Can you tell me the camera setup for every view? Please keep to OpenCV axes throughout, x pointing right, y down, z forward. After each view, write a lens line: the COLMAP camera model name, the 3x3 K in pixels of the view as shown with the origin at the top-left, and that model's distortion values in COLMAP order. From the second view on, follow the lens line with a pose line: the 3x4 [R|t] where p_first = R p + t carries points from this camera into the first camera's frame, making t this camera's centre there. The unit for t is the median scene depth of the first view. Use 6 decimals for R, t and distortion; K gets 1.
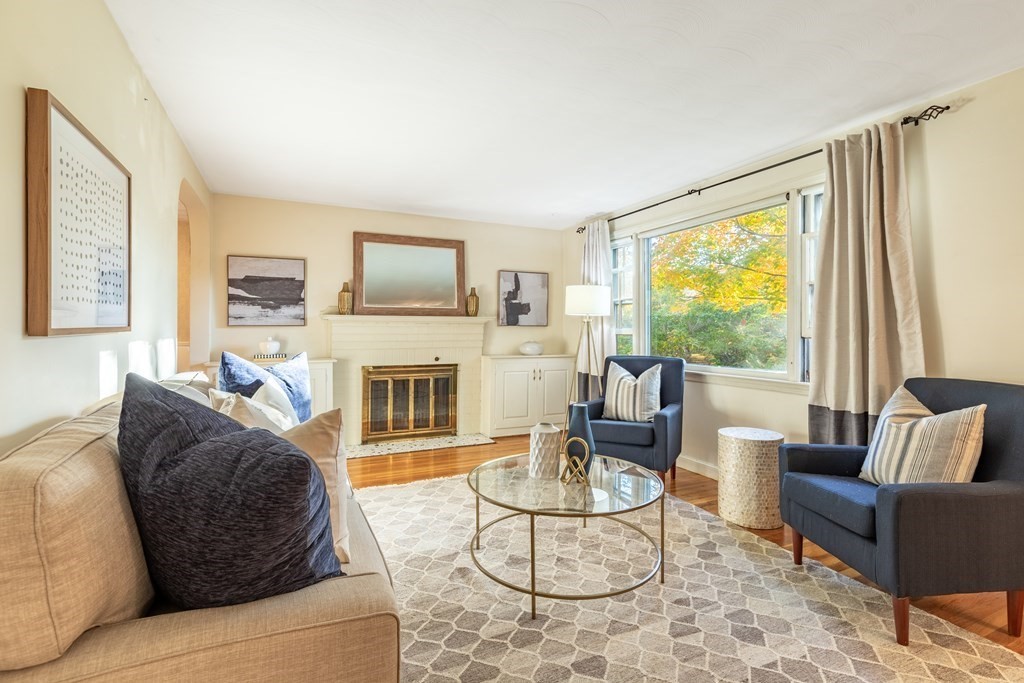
lens RADIAL K [[486.6, 0, 527.8], [0, 486.6, 321.9], [0, 0, 1]] dist [0.010996, -0.002869]
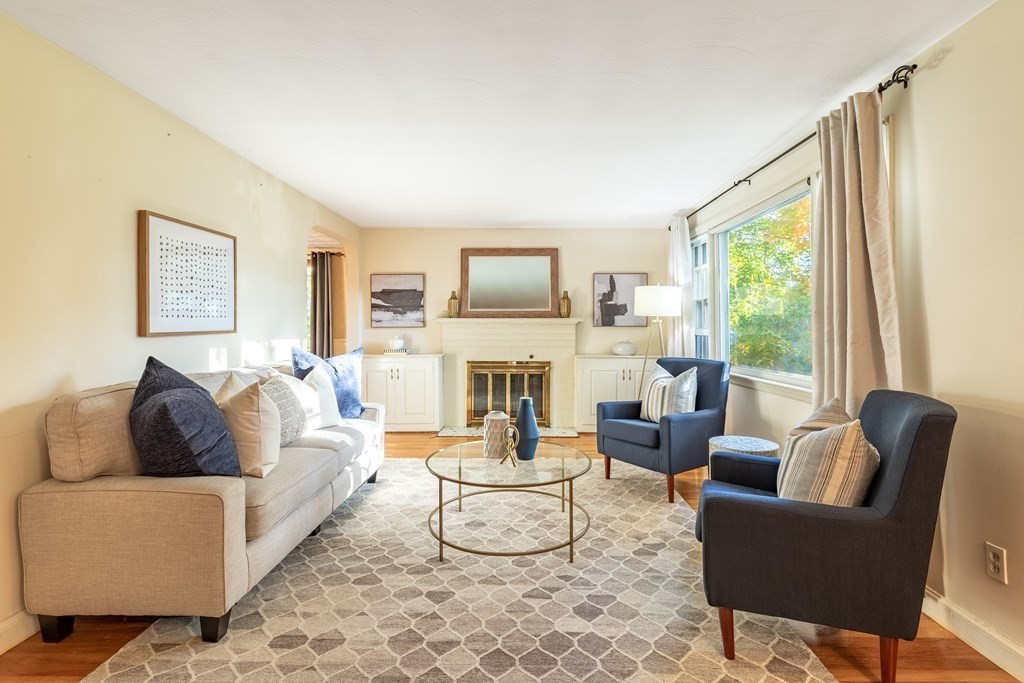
lens RADIAL K [[486.6, 0, 505.2], [0, 486.6, 316.6], [0, 0, 1]] dist [0.010996, -0.002869]
pose [[0.895954, -0.011866, -0.443988, 0.284364], [0.008054, 0.999913, -0.010471, -0.004446], [0.444074, 0.005806, 0.895971, -0.024587]]
